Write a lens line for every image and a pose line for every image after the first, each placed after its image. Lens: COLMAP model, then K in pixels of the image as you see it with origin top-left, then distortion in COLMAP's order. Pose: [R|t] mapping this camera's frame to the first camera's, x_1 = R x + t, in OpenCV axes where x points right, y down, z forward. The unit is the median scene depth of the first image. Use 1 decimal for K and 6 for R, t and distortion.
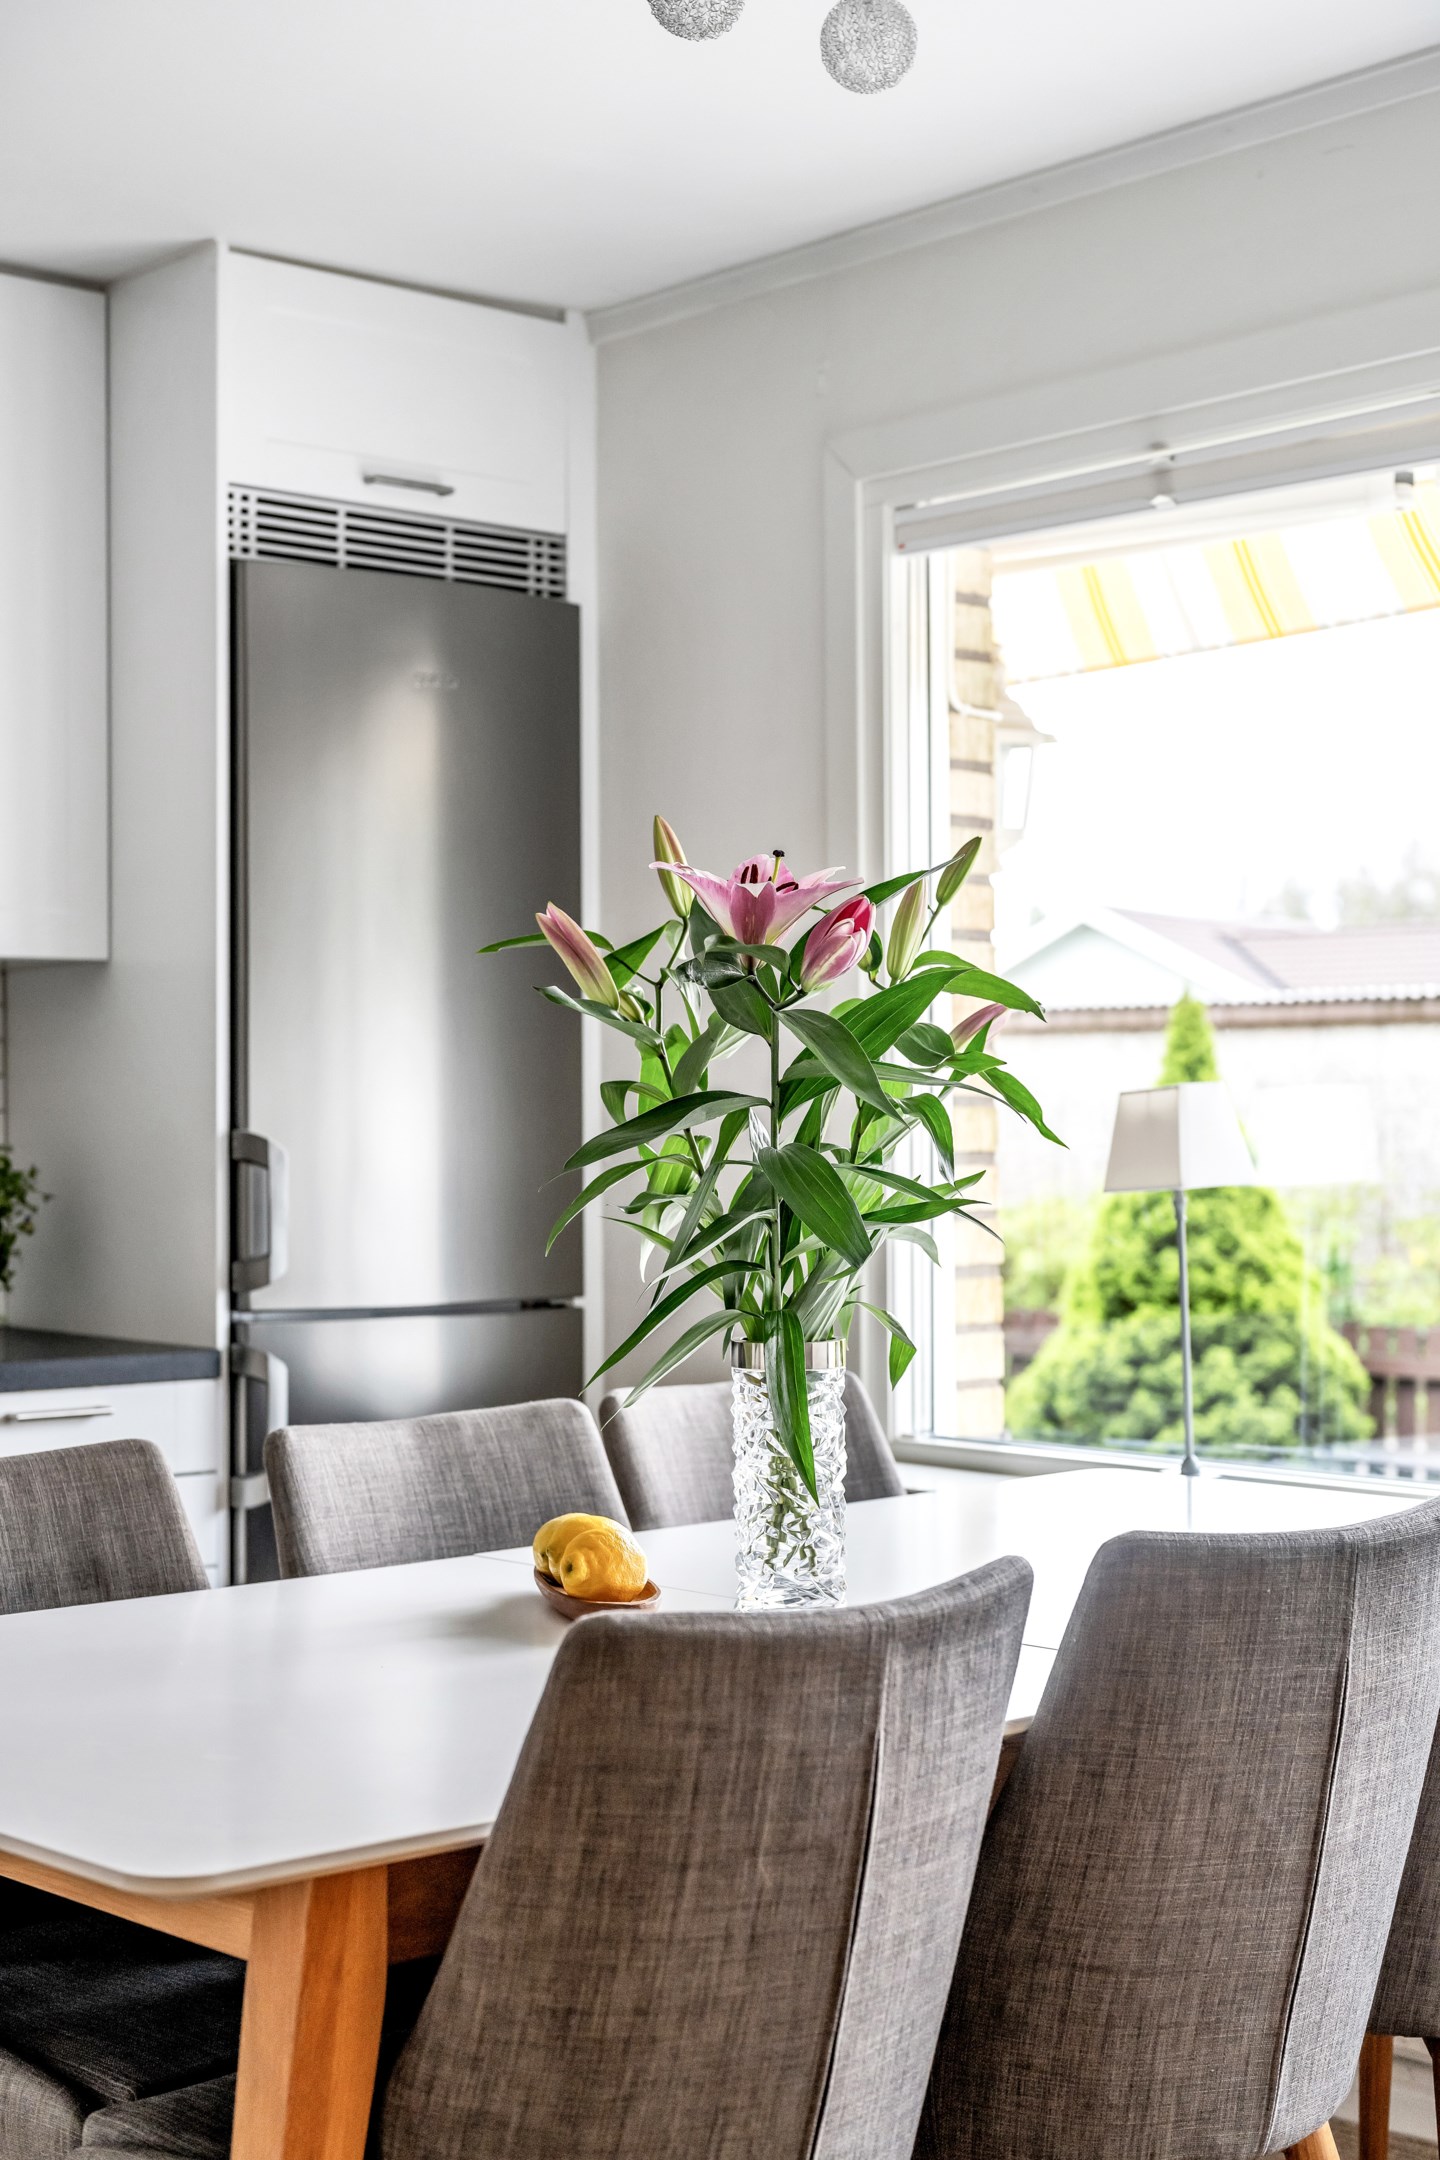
lens RADIAL K [[3147.2, 0, 720.0], [0, 3147.2, 1080.0], [0, 0, 1]] dist [-0.000130, -0.022624]
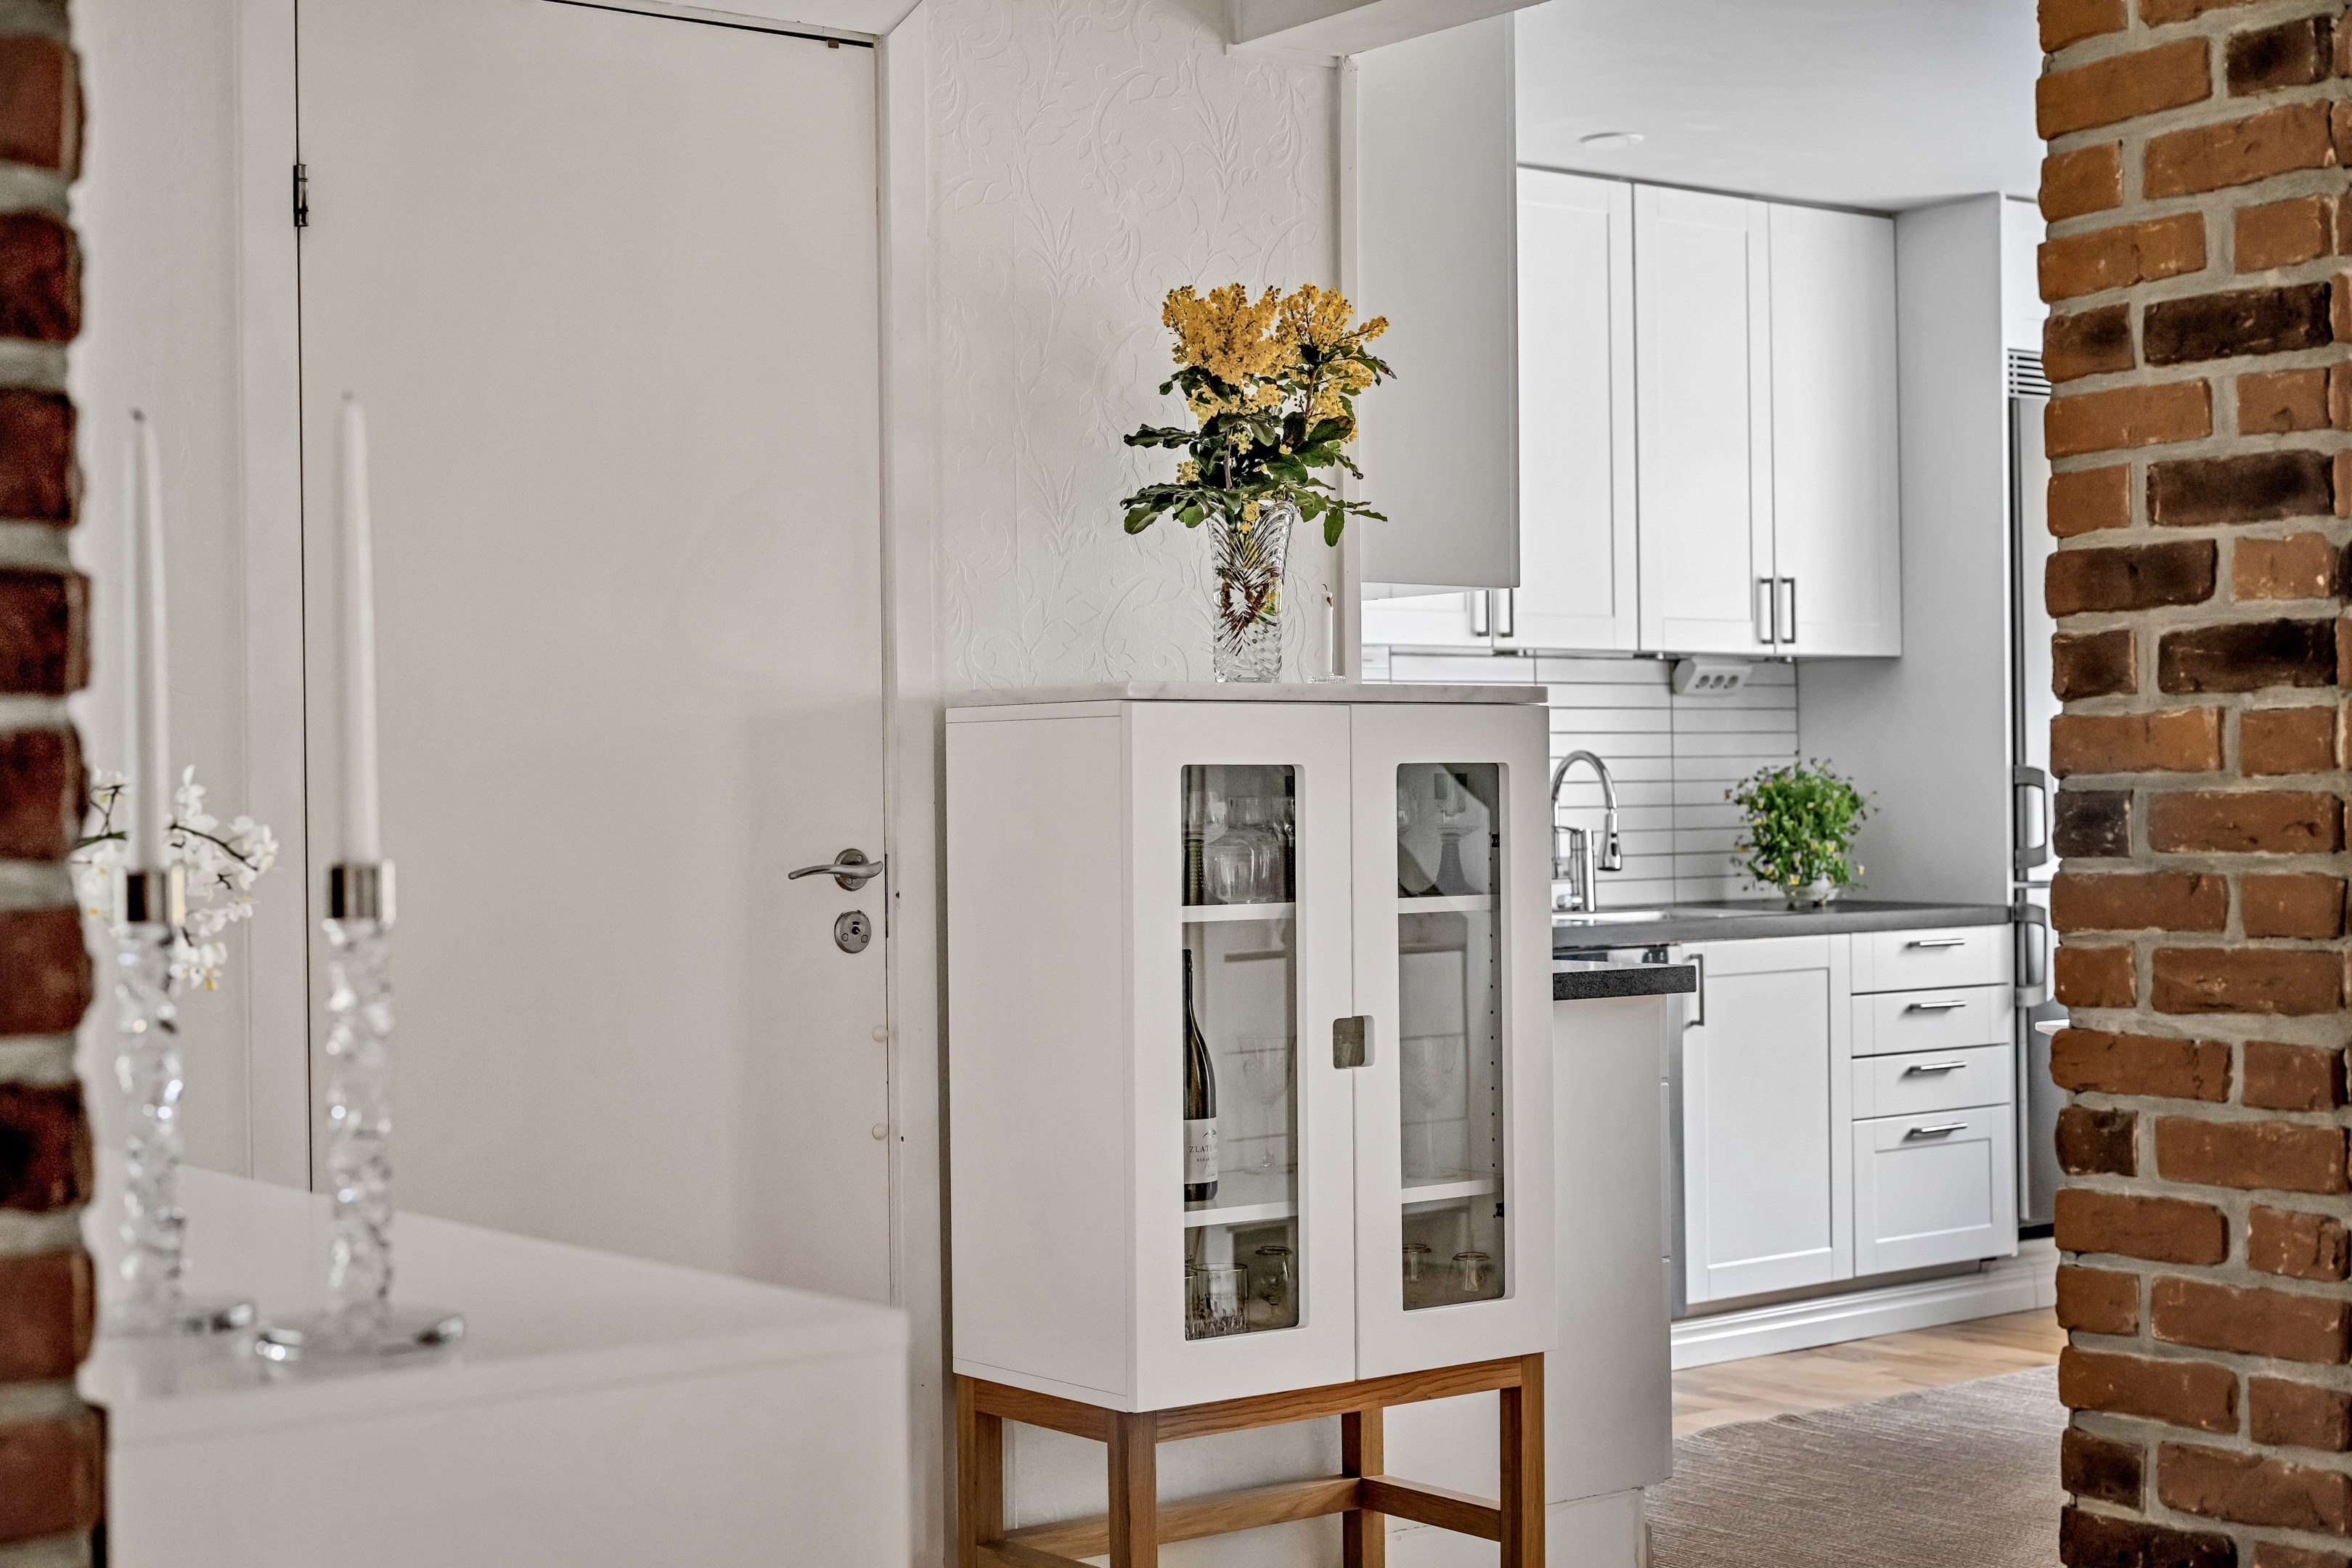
lens RADIAL K [[3386.5, 0, 1176.0], [0, 3386.5, 784.0], [0, 0, 1]] dist [-0.010552, 0.031983]
pose [[0.996239, -0.007918, -0.086286, -0.756063], [0.008943, 0.999894, 0.011507, 0.004124], [0.086185, -0.012235, 0.996204, -1.257060]]
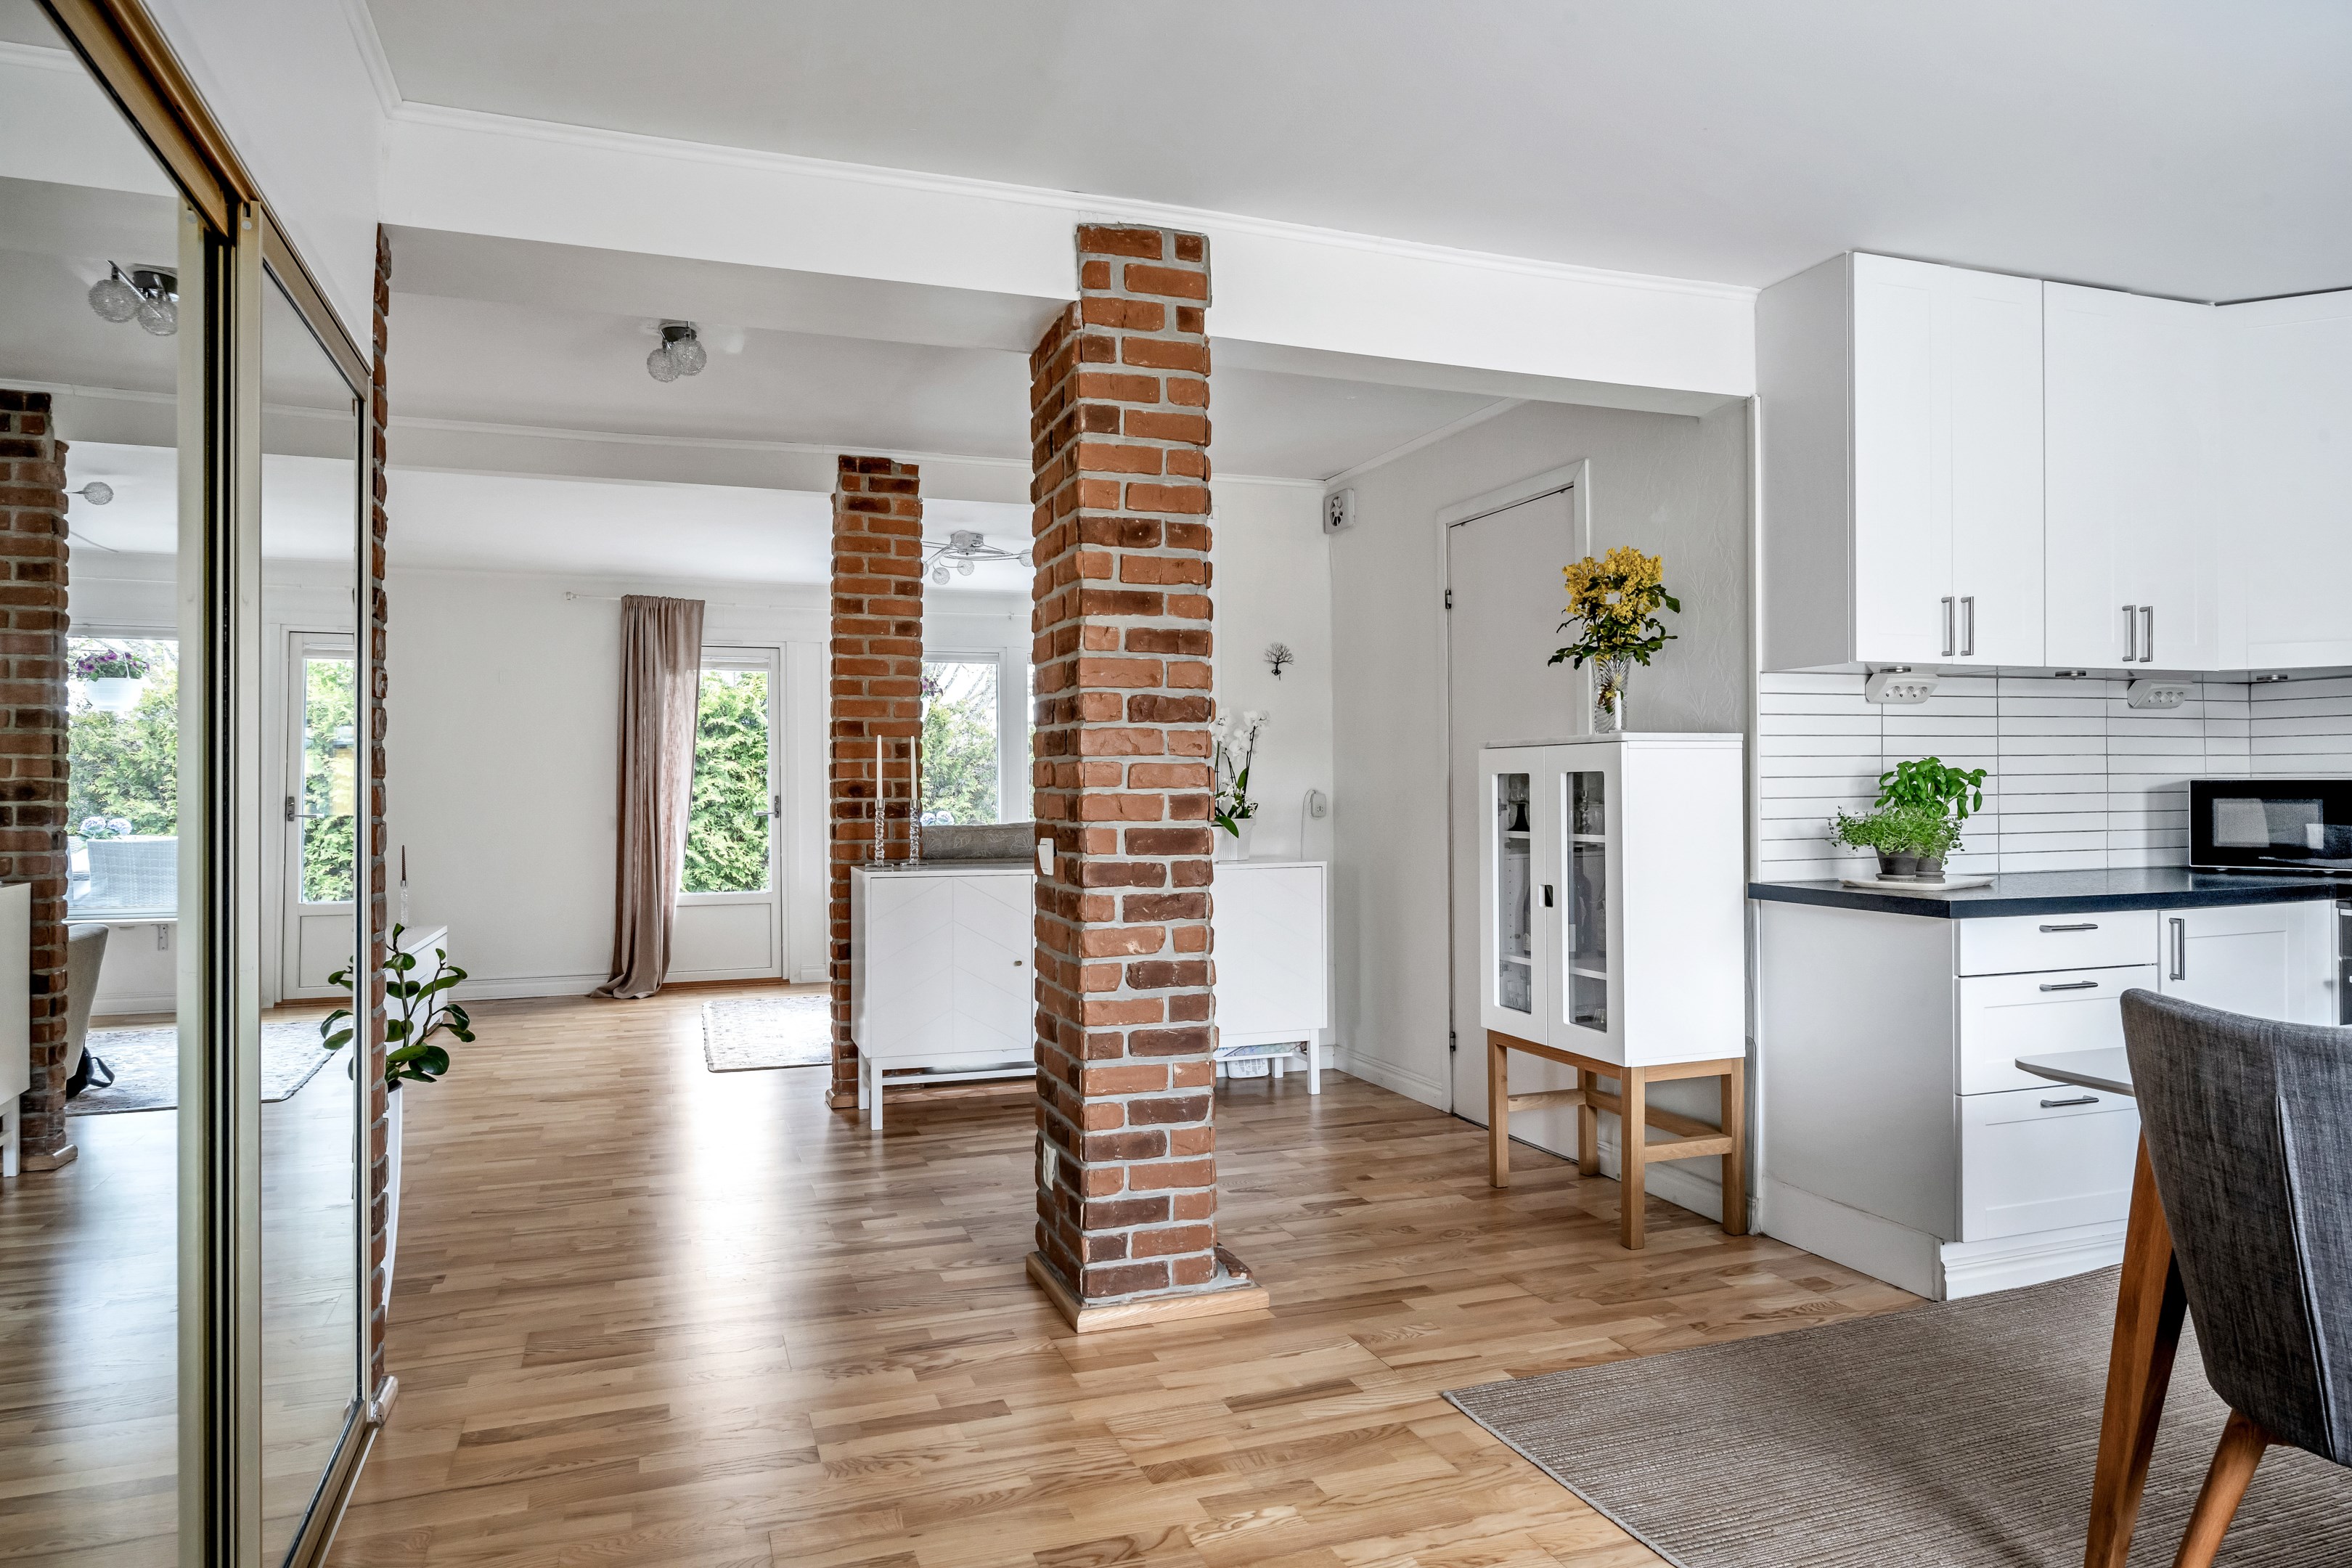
lens RADIAL K [[1441.5, 0, 1176.0], [0, 1441.5, 784.0], [0, 0, 1]] dist [-0.001820, -0.000632]
pose [[-0.365979, 0.005788, -0.930605, 0.829287], [0.023972, 0.999707, -0.003209, 0.023157], [0.930314, -0.023483, -0.366011, 0.619798]]
